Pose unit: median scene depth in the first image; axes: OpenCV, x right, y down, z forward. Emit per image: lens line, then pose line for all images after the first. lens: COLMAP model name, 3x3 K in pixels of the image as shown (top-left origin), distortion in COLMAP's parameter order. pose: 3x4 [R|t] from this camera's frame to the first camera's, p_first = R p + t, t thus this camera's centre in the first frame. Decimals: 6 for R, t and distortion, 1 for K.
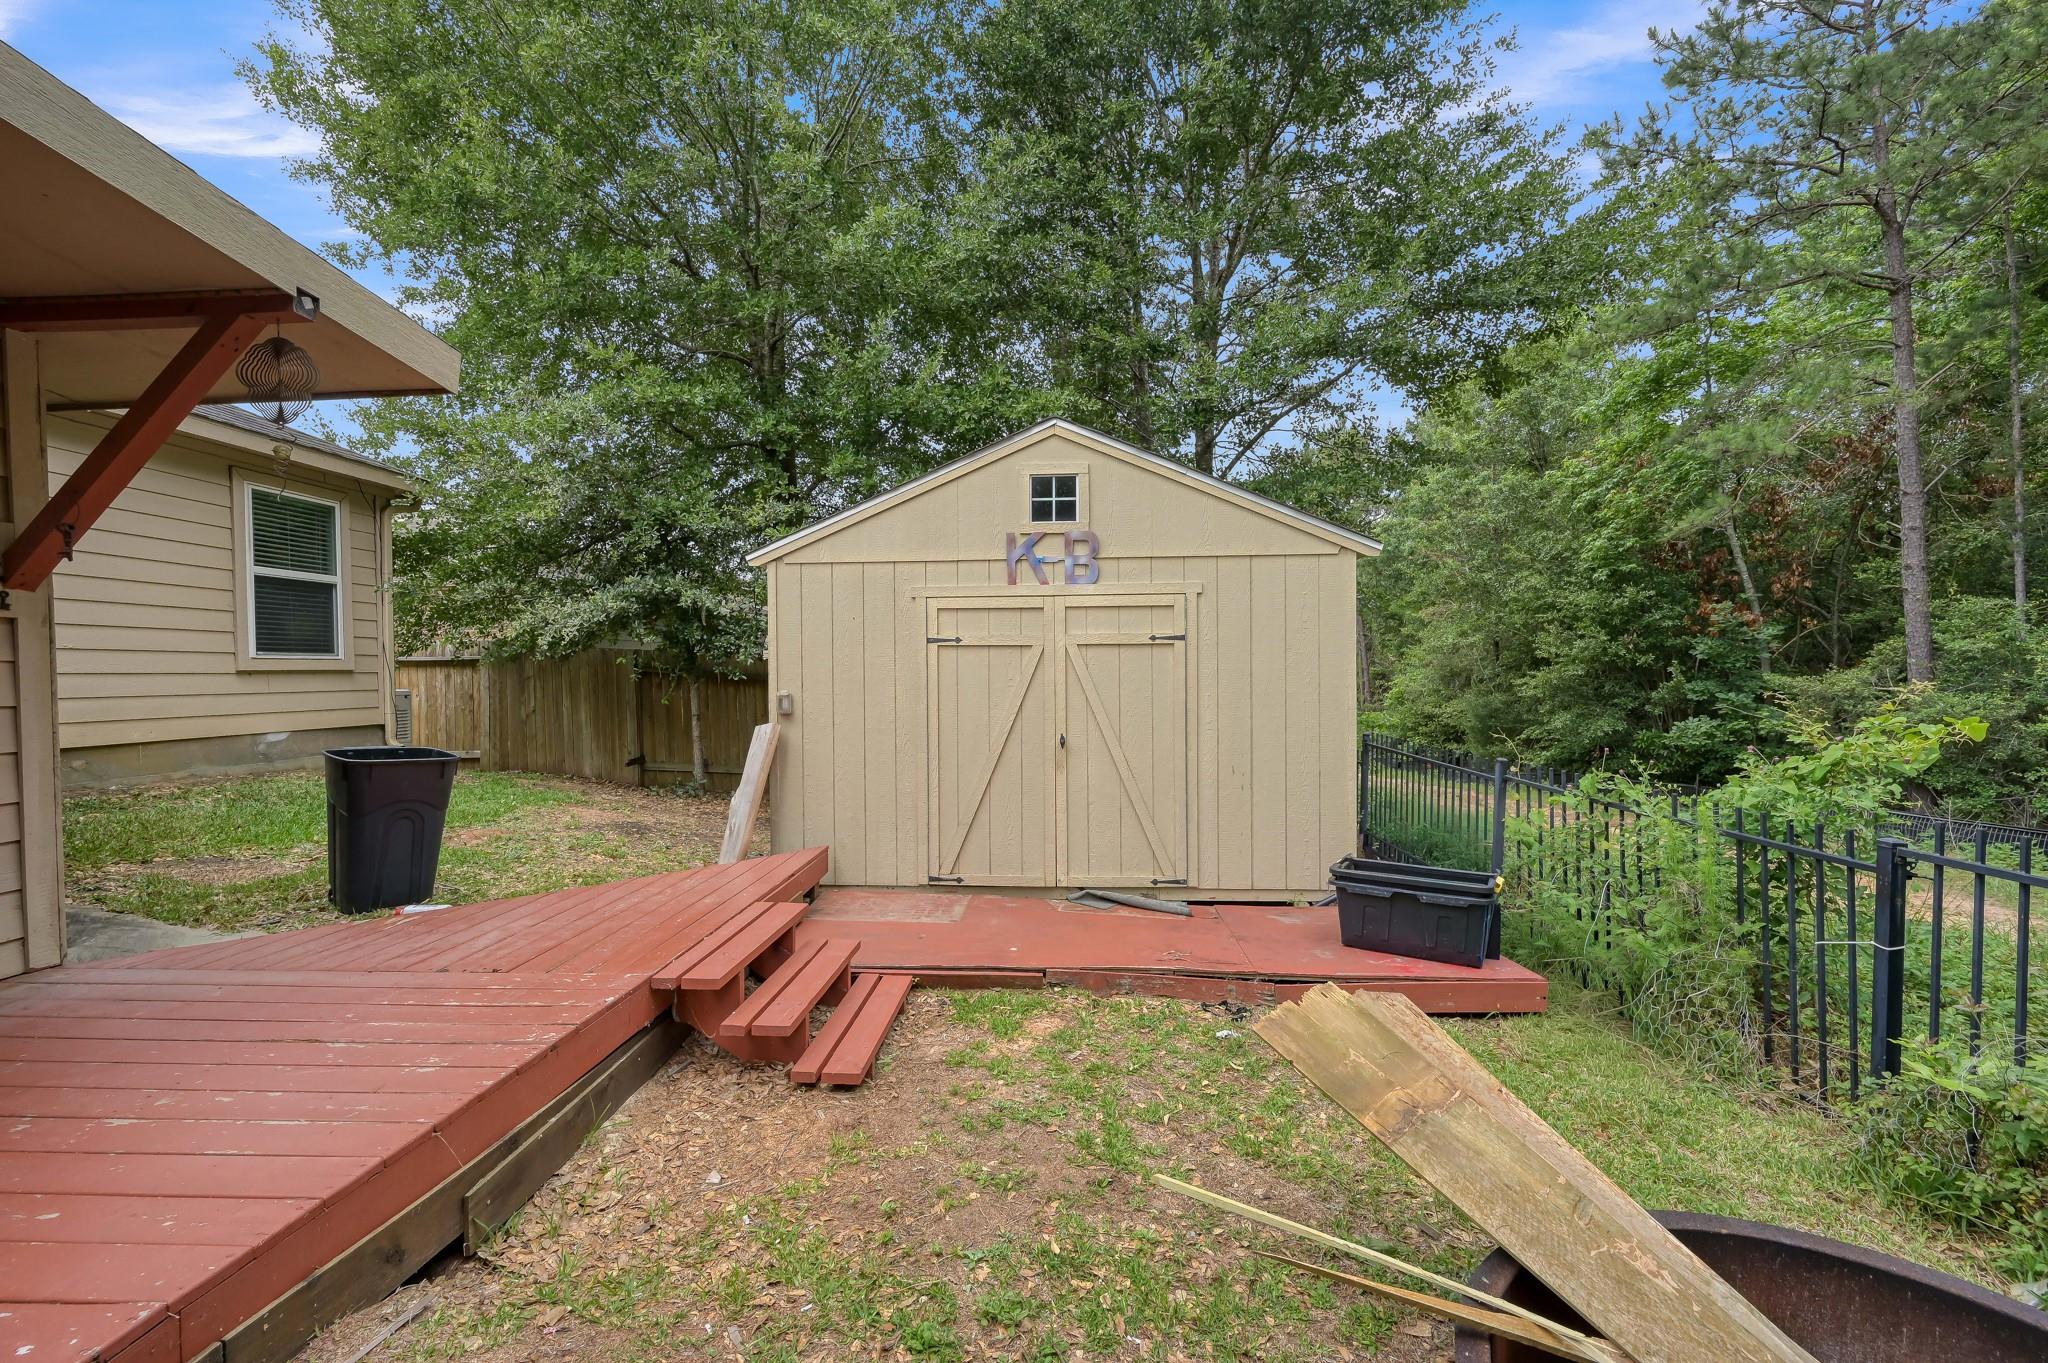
lens RADIAL K [[806.9, 0, 1024.0], [0, 806.9, 681.5], [0, 0, 1]] dist [-0.000637, -0.000129]
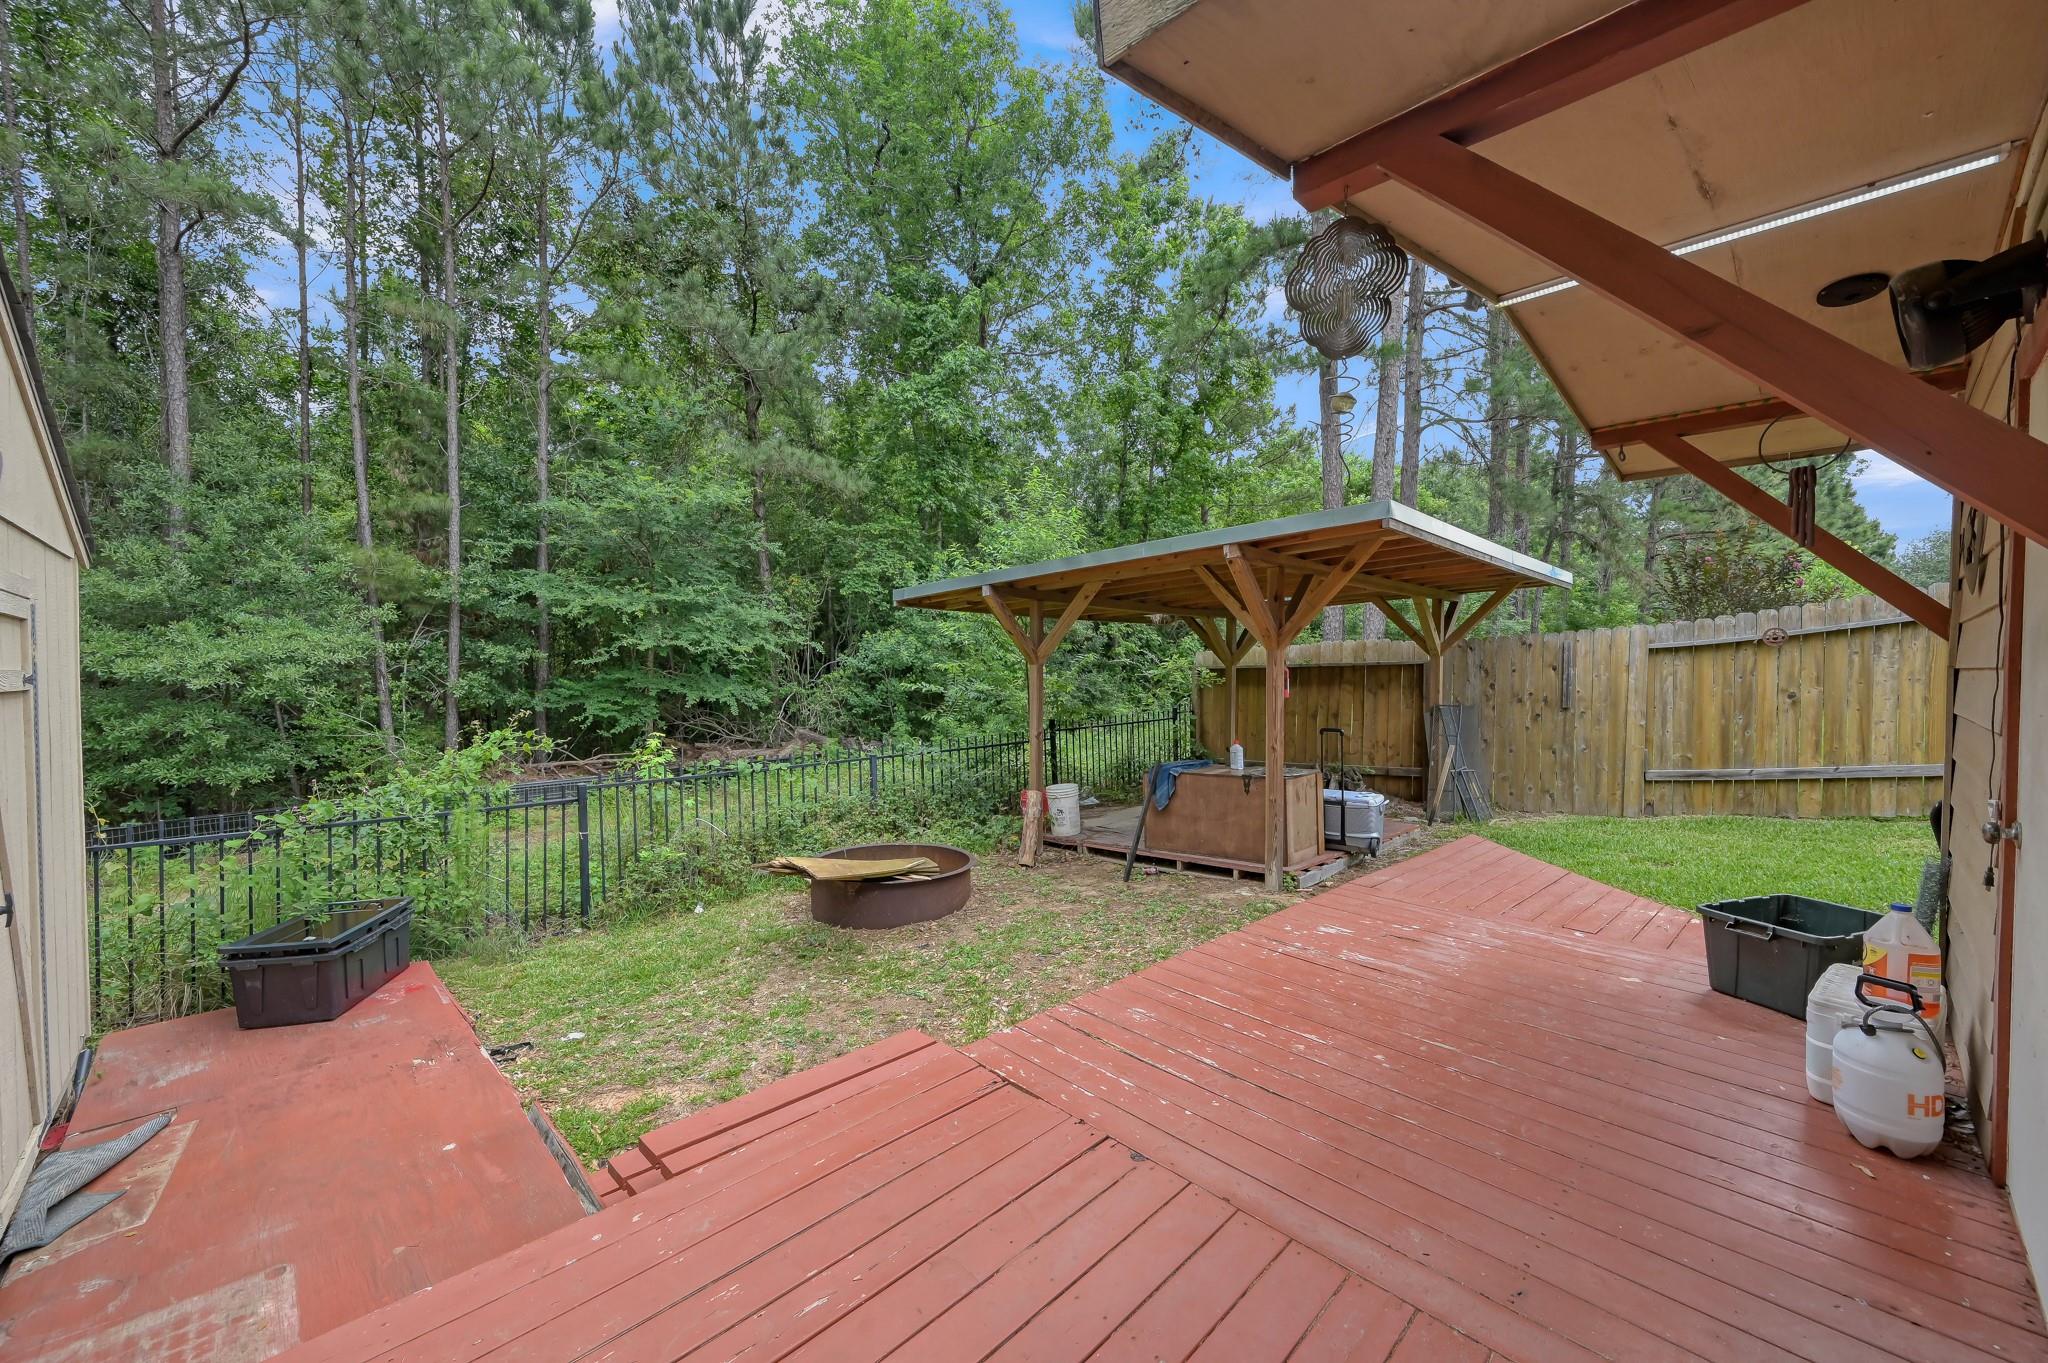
lens RADIAL K [[806.9, 0, 1024.0], [0, 806.9, 681.5], [0, 0, 1]] dist [-0.000637, -0.000129]
pose [[-0.761712, 0.007024, 0.647878, -0.864774], [0.009209, 0.999958, -0.000014, -0.060329], [-0.647851, 0.005955, -0.761744, 1.254042]]
